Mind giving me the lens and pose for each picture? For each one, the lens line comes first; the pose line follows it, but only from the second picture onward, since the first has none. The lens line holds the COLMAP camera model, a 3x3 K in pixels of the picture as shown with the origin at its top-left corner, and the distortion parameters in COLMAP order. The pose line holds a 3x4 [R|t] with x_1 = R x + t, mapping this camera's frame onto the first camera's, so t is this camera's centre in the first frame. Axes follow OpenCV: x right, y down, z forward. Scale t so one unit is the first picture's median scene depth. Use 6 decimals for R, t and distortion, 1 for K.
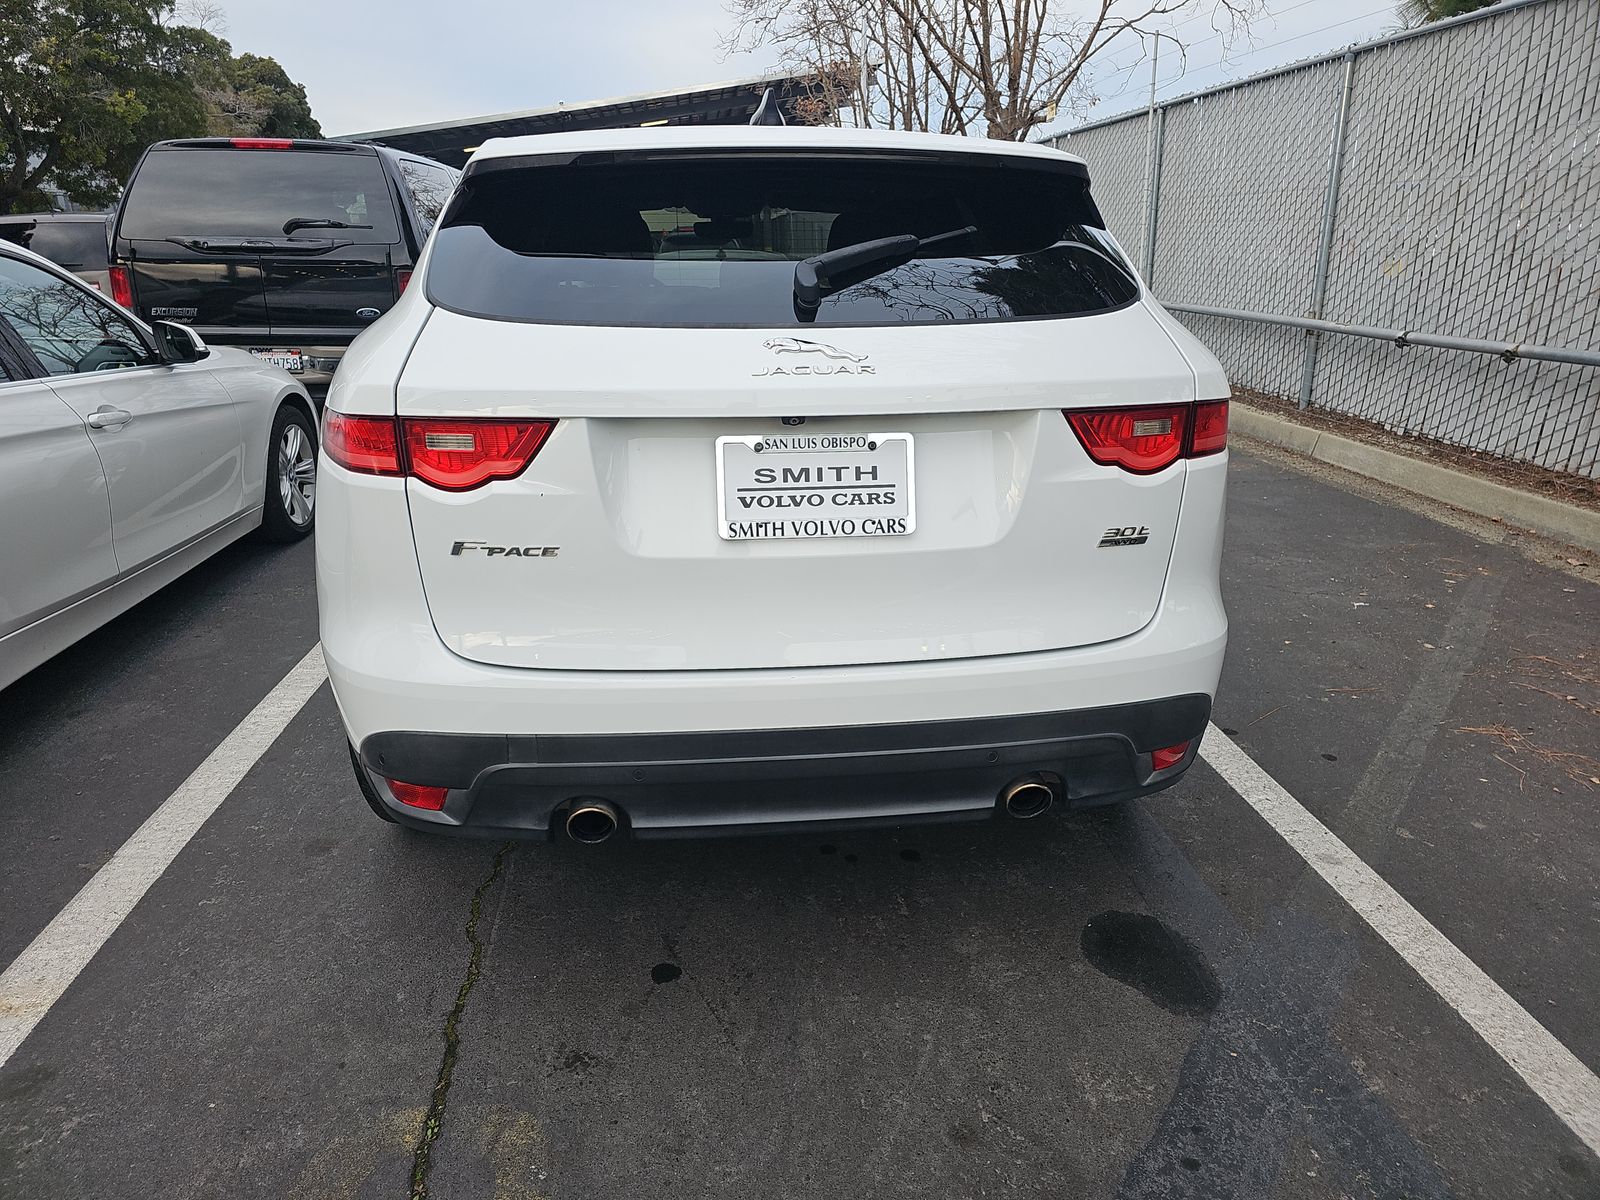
lens RADIAL K [[1065.5, 0, 814.4], [0, 1065.5, 612.4], [0, 0, 1]] dist [0.065831, -0.053028]
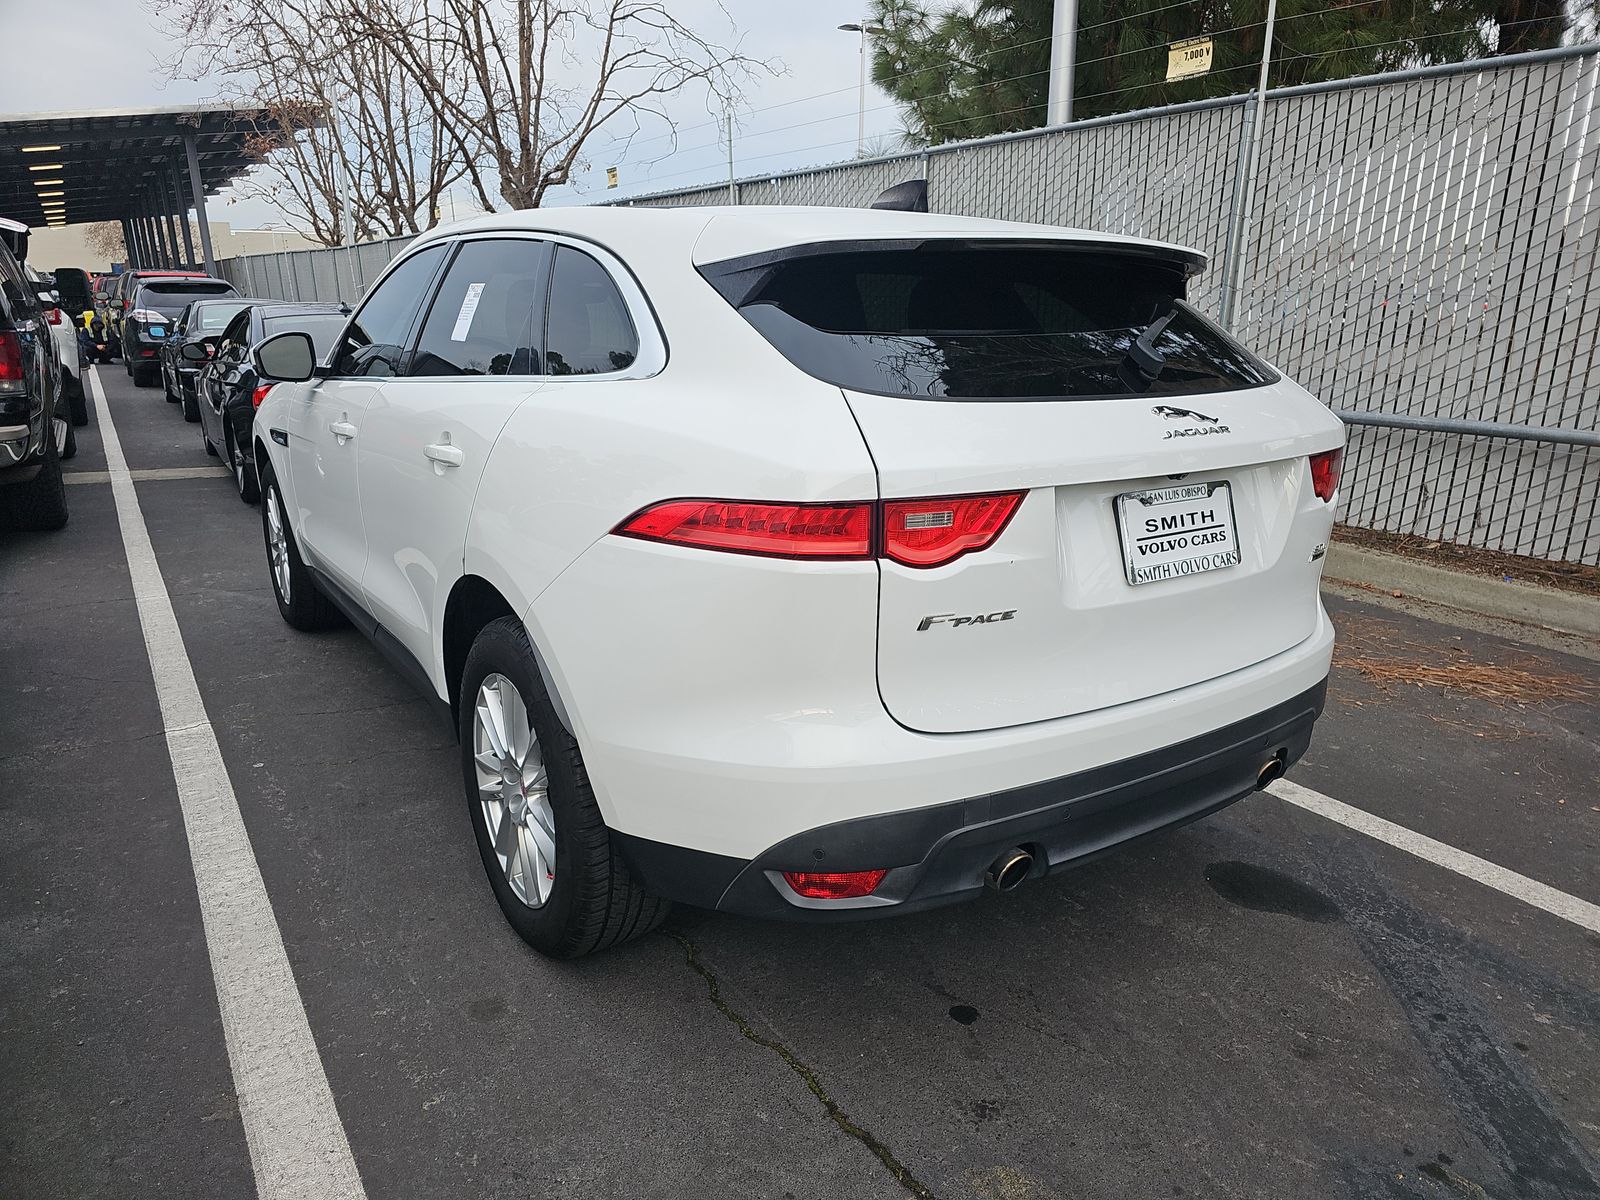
lens RADIAL K [[1052.5, 0, 833.8], [0, 1052.5, 626.7], [0, 0, 1]] dist [0.062624, -0.045891]
pose [[0.879392, -0.128131, 0.458532, -0.864474], [0.142647, 0.989769, 0.003004, -0.072312], [-0.454226, 0.062767, 0.888673, 0.155618]]
